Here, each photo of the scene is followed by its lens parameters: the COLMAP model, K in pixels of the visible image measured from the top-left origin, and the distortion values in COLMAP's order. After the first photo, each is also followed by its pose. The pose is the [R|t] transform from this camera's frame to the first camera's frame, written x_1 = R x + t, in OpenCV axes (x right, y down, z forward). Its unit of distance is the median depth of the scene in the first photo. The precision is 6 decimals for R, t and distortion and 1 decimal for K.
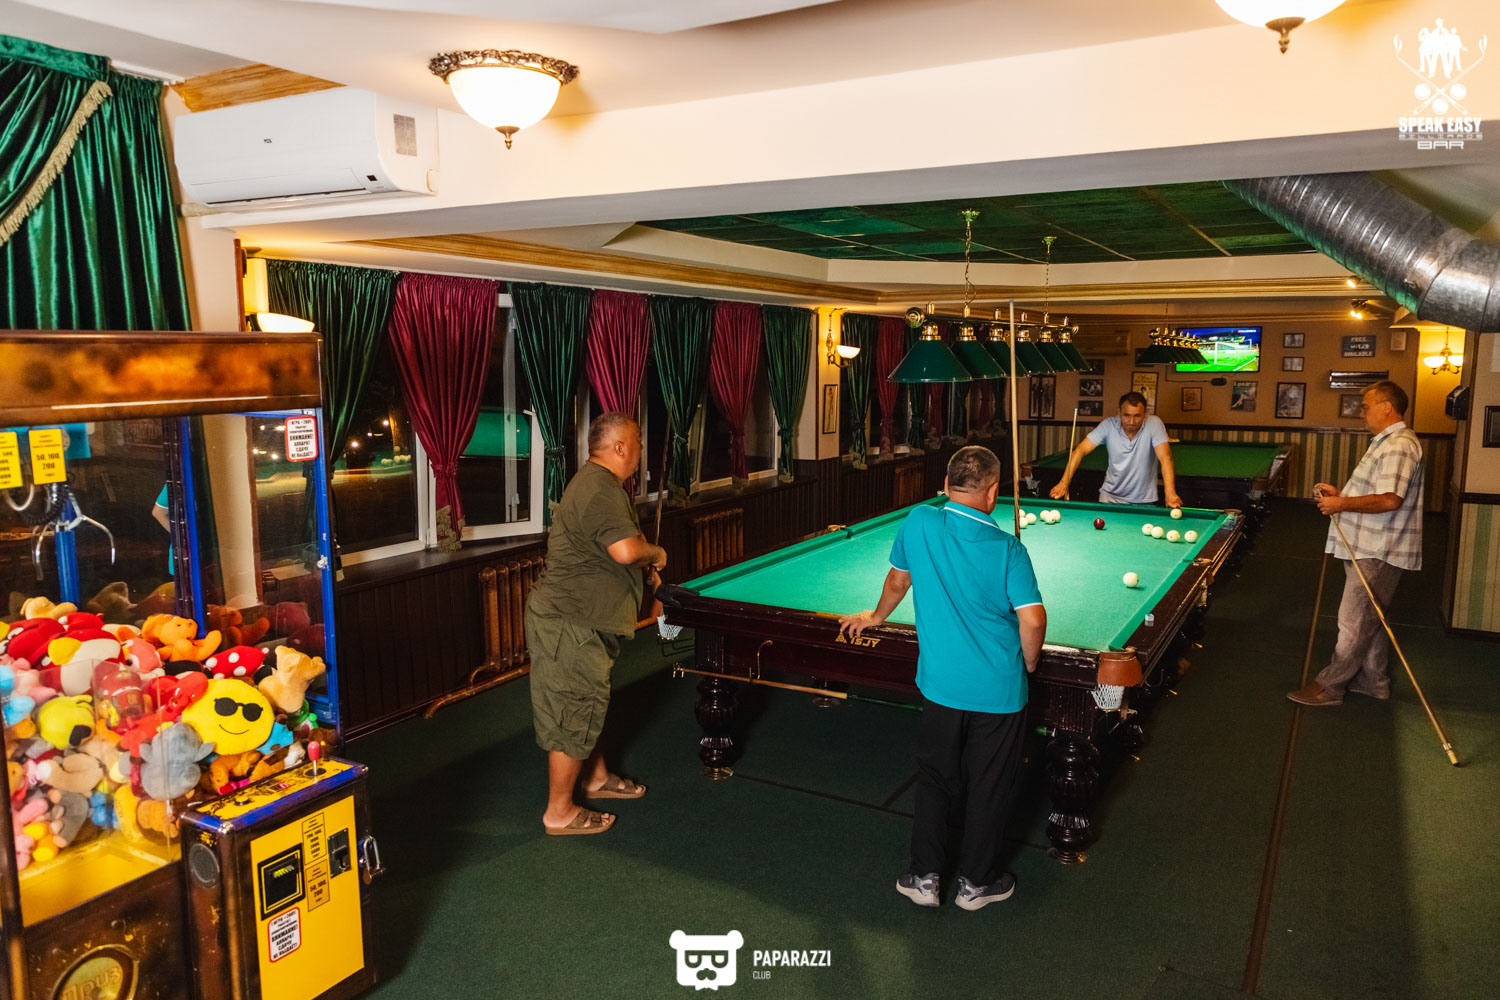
lens RADIAL K [[1038.0, 0, 785.4], [0, 1038.0, 513.6], [0, 0, 1]] dist [-0.007113, 0.005390]
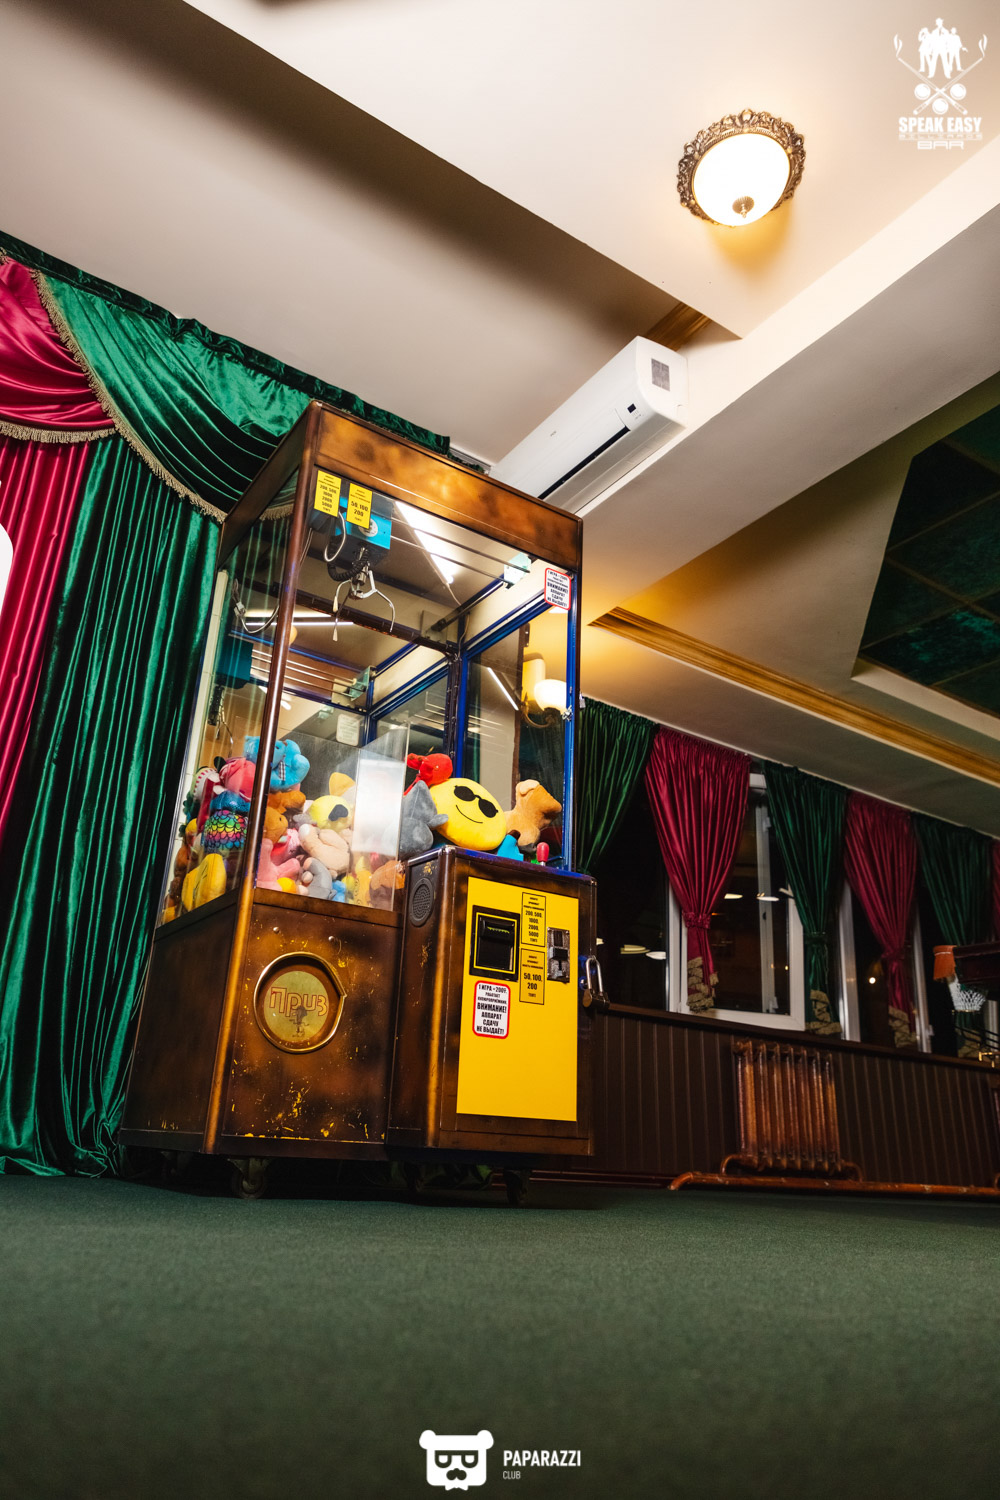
lens RADIAL K [[1038.0, 0, 500.0], [0, 1038.0, 750.0], [0, 0, 1]] dist [-0.007113, 0.005390]
pose [[0.877753, -0.144210, -0.456895, -0.035829], [-0.106495, 0.871045, -0.479520, 0.360125], [0.467127, 0.469557, 0.749205, 0.157288]]
